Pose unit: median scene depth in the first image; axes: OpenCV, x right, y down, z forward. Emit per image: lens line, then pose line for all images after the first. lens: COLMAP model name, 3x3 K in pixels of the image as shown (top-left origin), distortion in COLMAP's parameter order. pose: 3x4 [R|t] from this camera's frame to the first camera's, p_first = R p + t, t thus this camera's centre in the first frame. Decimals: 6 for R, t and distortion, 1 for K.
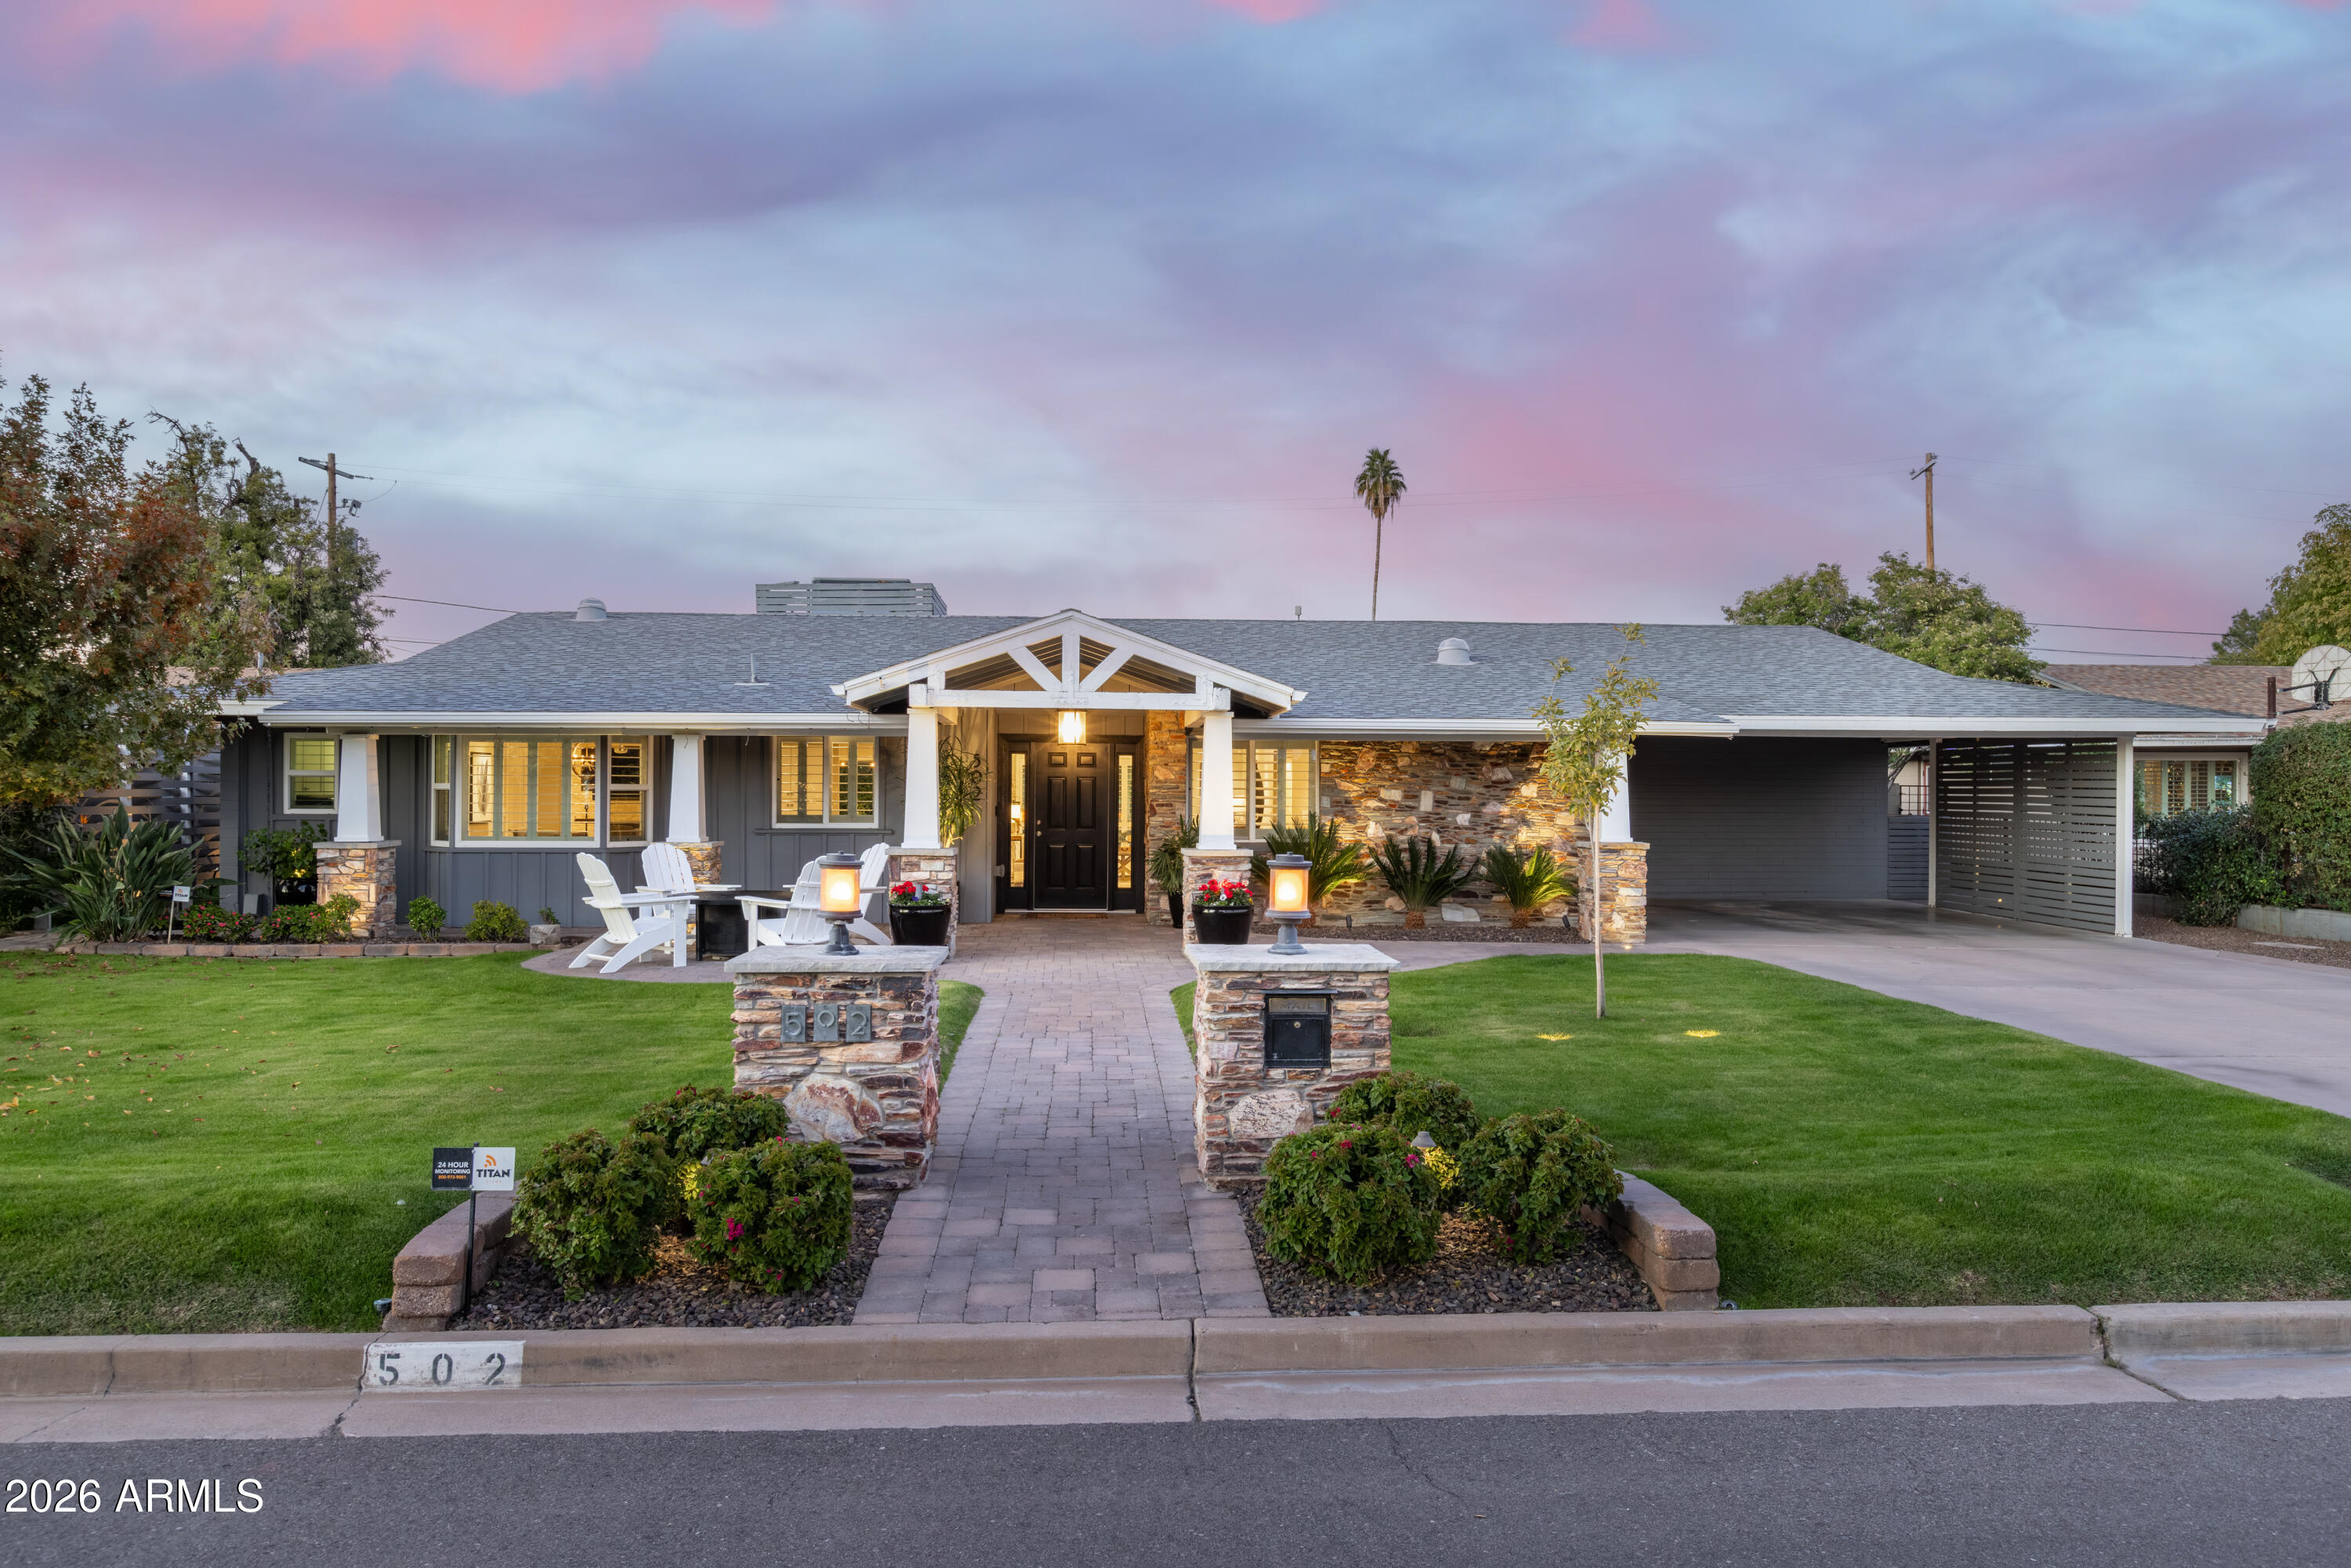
lens RADIAL K [[1699.9, 0, 1175.5], [0, 1699.9, 784.0], [0, 0, 1]] dist [-0.003656, -0.003531]
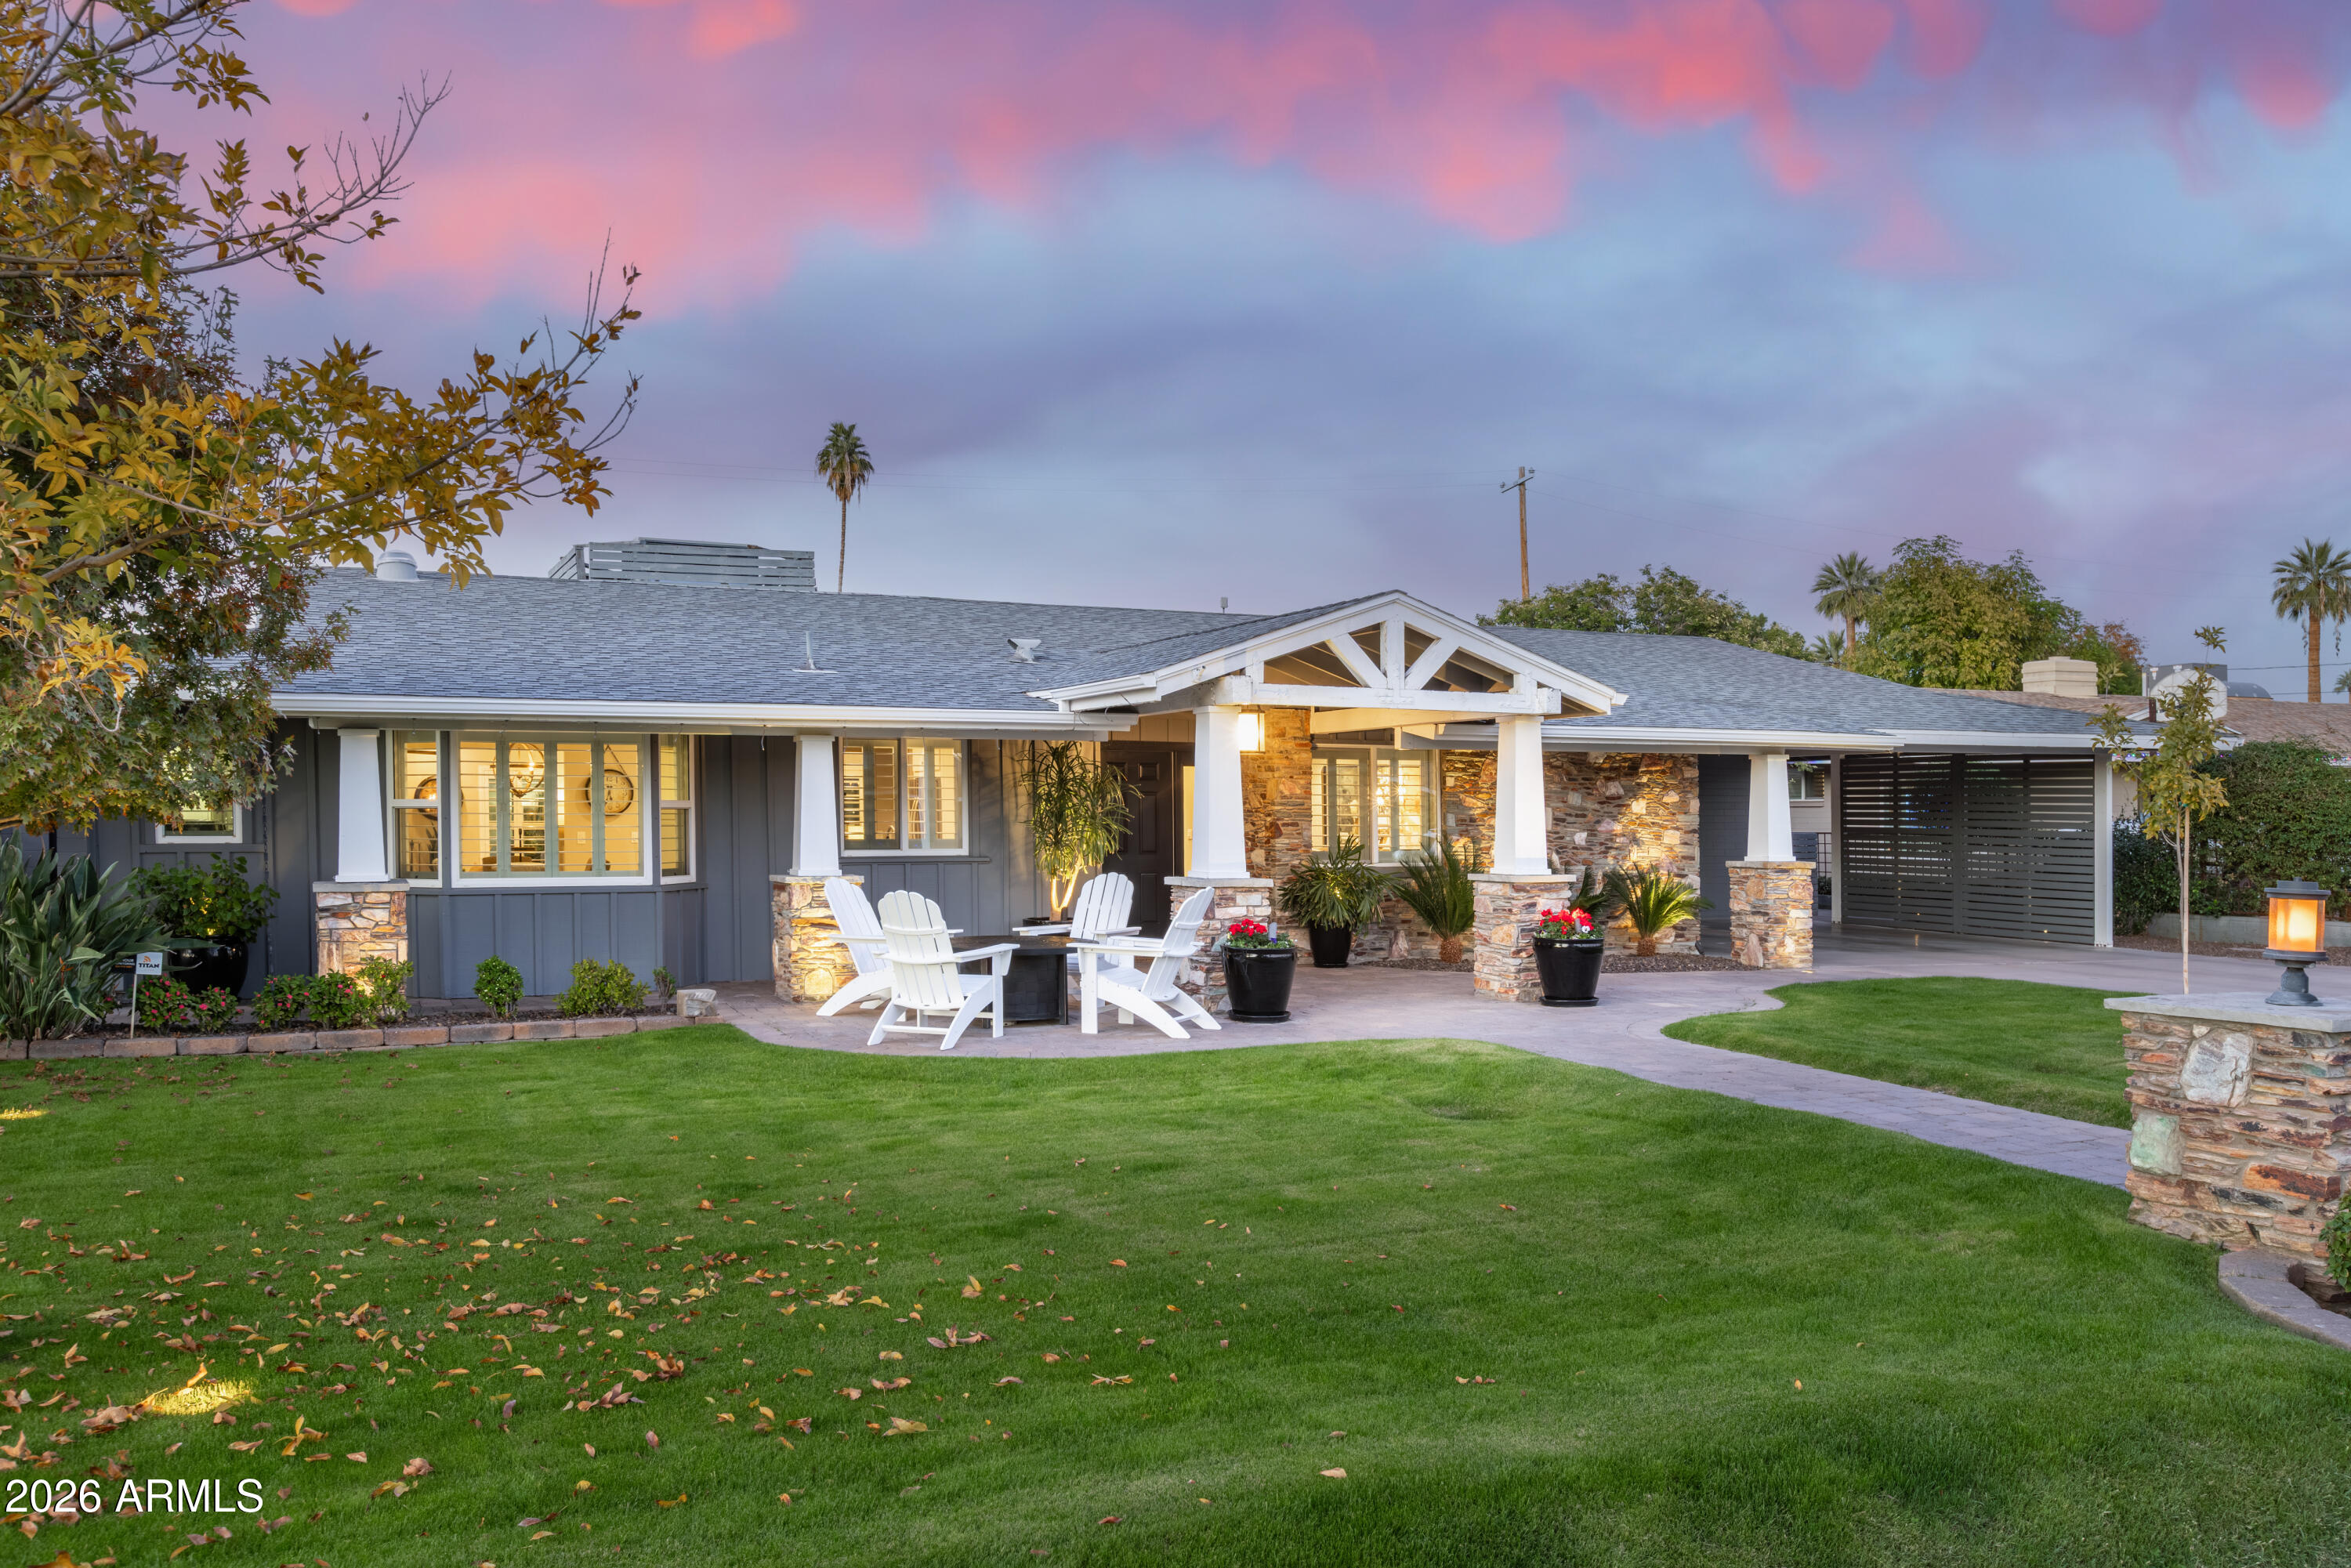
lens RADIAL K [[1896.3, 0, 1175.5], [0, 1896.3, 784.0], [0, 0, 1]] dist [-0.006370, -0.002392]
pose [[0.933351, 0.002654, 0.358954, -0.399927], [0.001133, 0.999946, -0.010339, 0.001839], [-0.358962, 0.010057, 0.933298, 0.131914]]
